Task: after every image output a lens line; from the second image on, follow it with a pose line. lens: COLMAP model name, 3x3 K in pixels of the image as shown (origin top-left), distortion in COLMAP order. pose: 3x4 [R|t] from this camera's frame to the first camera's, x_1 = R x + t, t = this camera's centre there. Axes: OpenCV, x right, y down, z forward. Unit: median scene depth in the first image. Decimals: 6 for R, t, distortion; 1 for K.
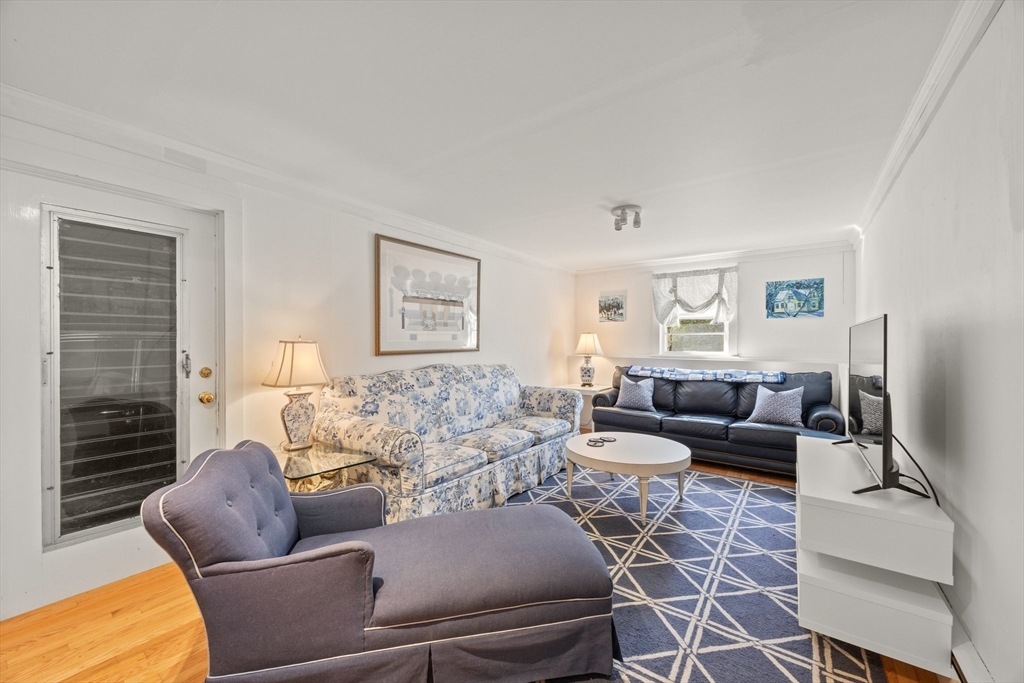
lens RADIAL K [[394.7, 0, 508.8], [0, 394.7, 345.4], [0, 0, 1]] dist [-0.002084, -0.000317]
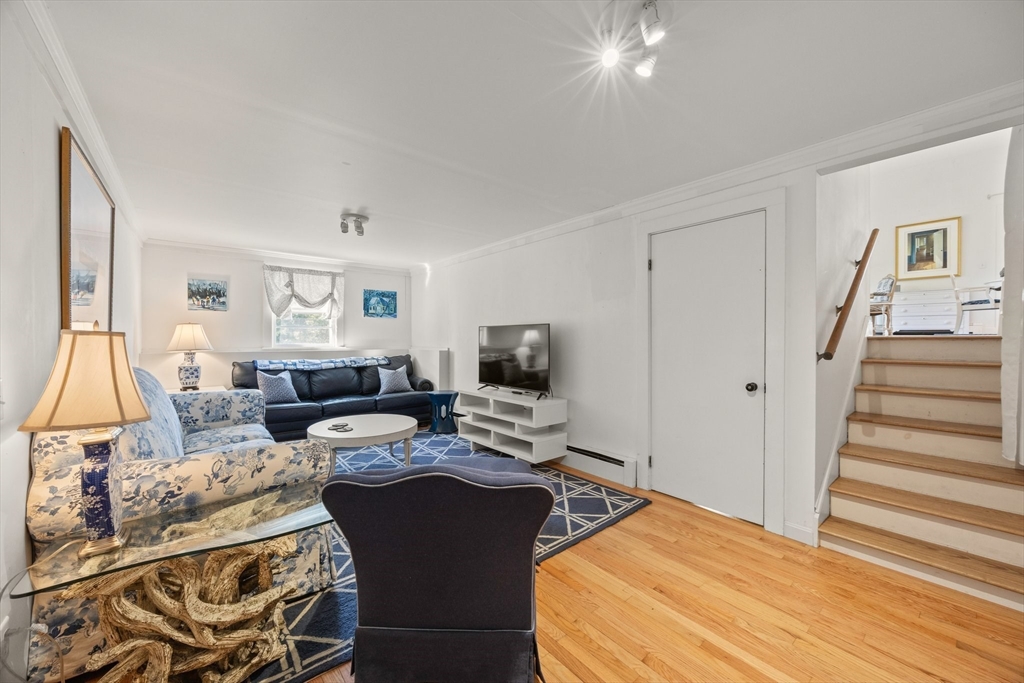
lens RADIAL K [[394.7, 0, 513.0], [0, 394.7, 339.3], [0, 0, 1]] dist [-0.002084, -0.000317]
pose [[0.234702, -0.009304, 0.972023, -0.496807], [0.007173, 0.999944, 0.007839, -0.001116], [-0.972041, 0.005132, 0.234755, 0.208306]]
